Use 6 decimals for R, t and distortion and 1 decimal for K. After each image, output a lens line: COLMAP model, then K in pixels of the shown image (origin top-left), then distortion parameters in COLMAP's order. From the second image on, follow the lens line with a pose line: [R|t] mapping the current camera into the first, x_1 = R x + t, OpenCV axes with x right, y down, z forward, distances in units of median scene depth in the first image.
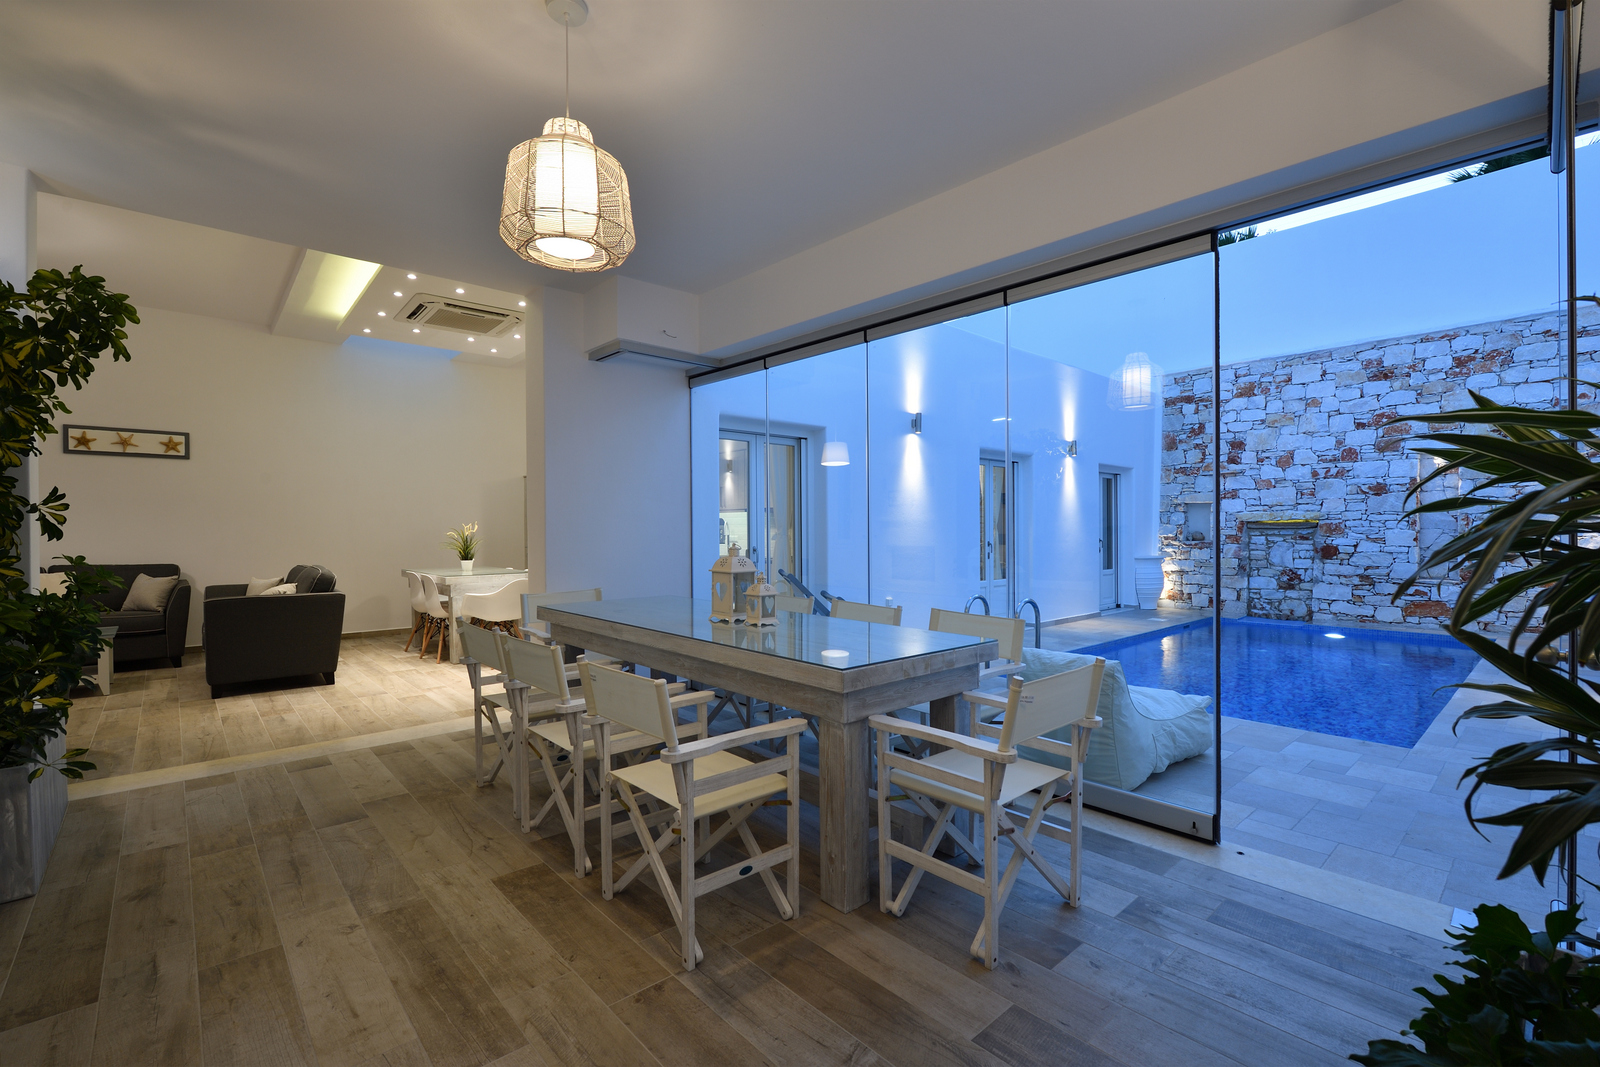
lens RADIAL K [[701.3, 0, 789.0], [0, 701.3, 520.9], [0, 0, 1]] dist [-0.001985, -0.000522]
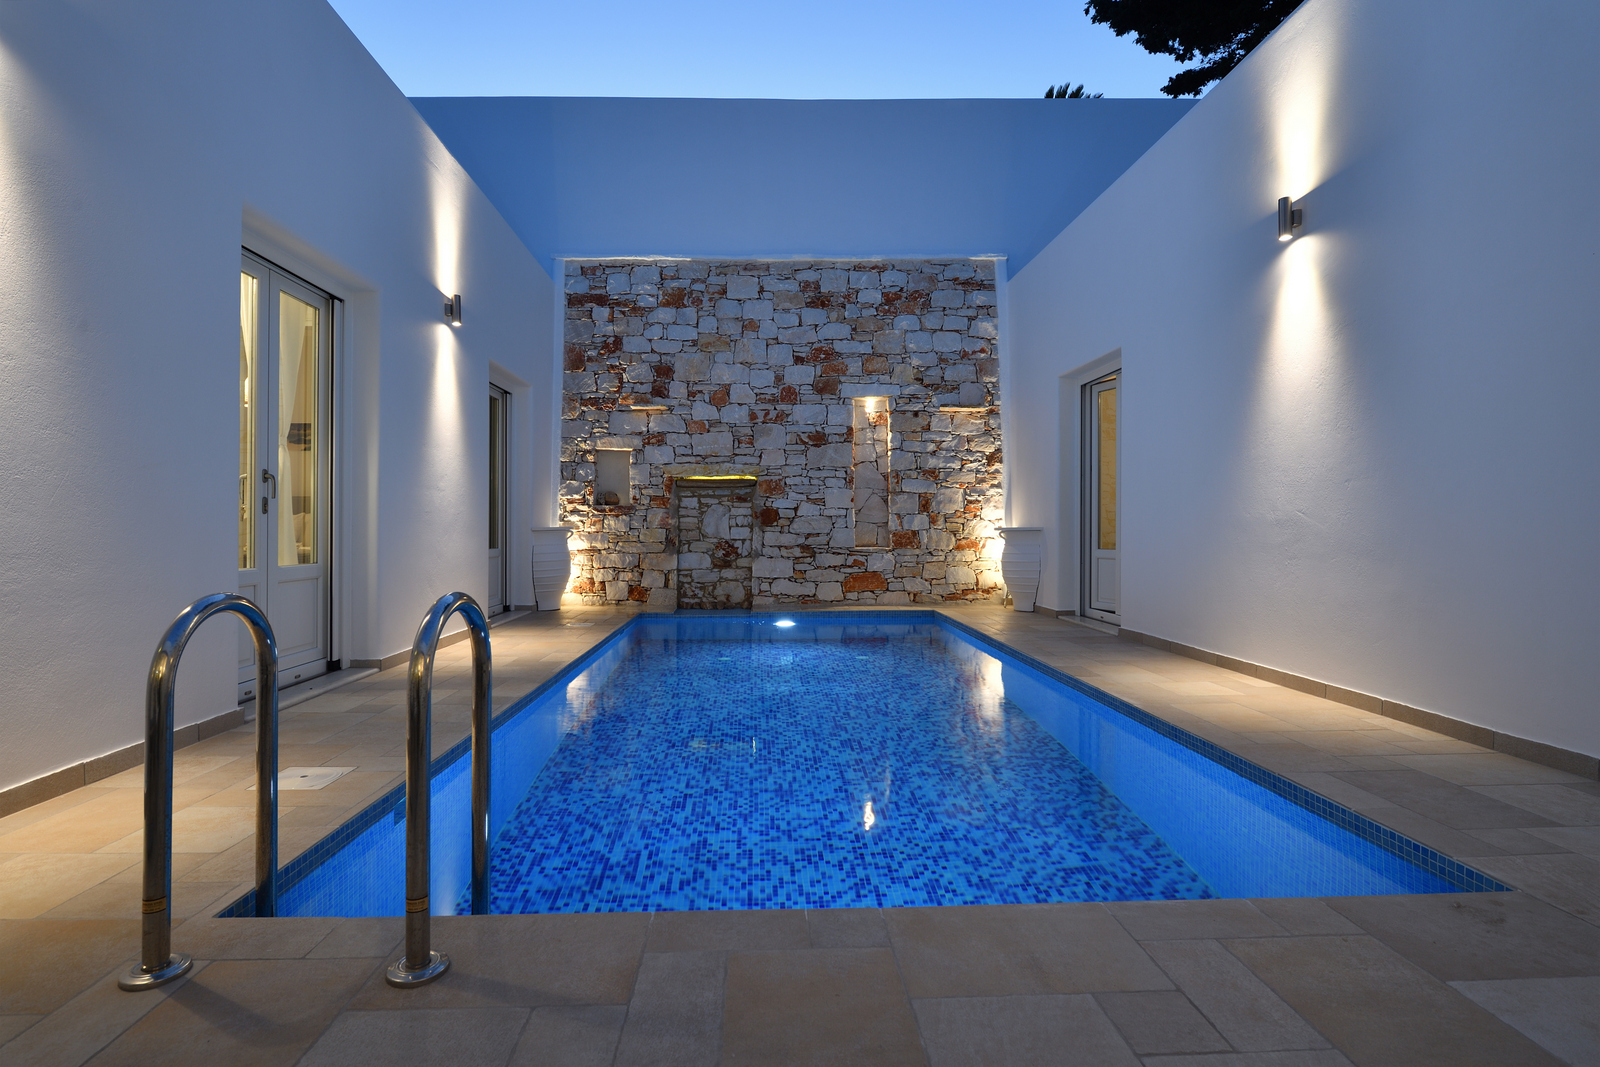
lens RADIAL K [[778.9, 0, 795.6], [0, 778.9, 517.1], [0, 0, 1]] dist [-0.002569, 0.000338]
pose [[0.632110, 0.010958, 0.774801, 0.115538], [-0.008904, 0.999937, -0.006877, 0.048881], [-0.774828, -0.002552, 0.632168, 0.418661]]
